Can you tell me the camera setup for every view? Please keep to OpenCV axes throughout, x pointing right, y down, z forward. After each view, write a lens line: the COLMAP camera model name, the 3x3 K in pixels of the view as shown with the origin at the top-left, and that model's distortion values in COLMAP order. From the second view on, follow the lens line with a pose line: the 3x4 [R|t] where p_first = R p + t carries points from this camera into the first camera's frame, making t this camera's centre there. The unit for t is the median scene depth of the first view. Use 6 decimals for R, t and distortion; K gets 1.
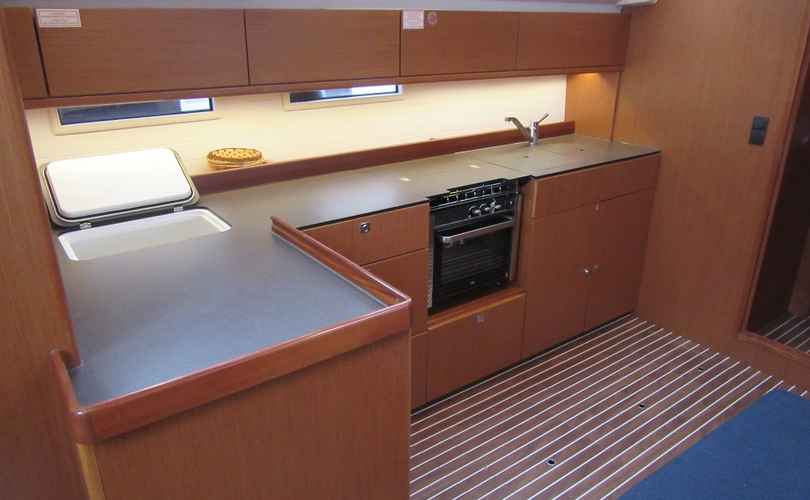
lens RADIAL K [[634.6, 0, 405.0], [0, 634.6, 250.0], [0, 0, 1]] dist [-0.007489, 0.007256]
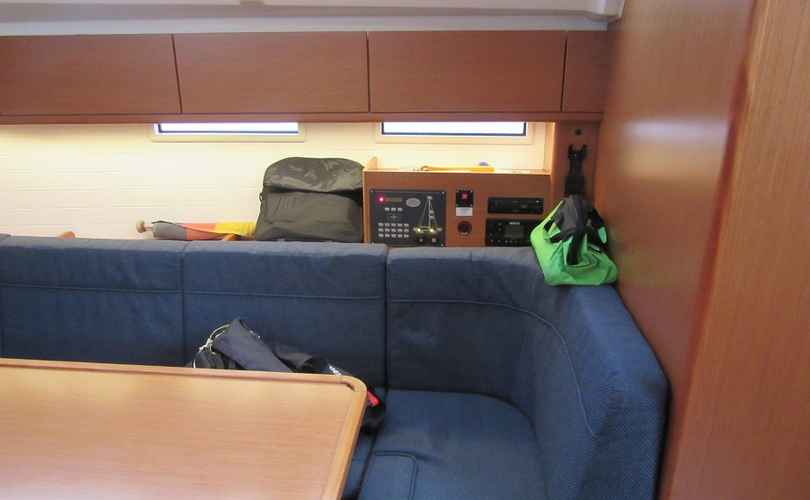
lens RADIAL K [[634.6, 0, 405.0], [0, 634.6, 250.0], [0, 0, 1]] dist [-0.007489, 0.007256]
pose [[0.785300, 0.181041, -0.592054, 0.381601], [-0.200673, 0.979095, 0.033219, -0.100283], [0.585691, 0.092722, 0.805213, 0.286796]]
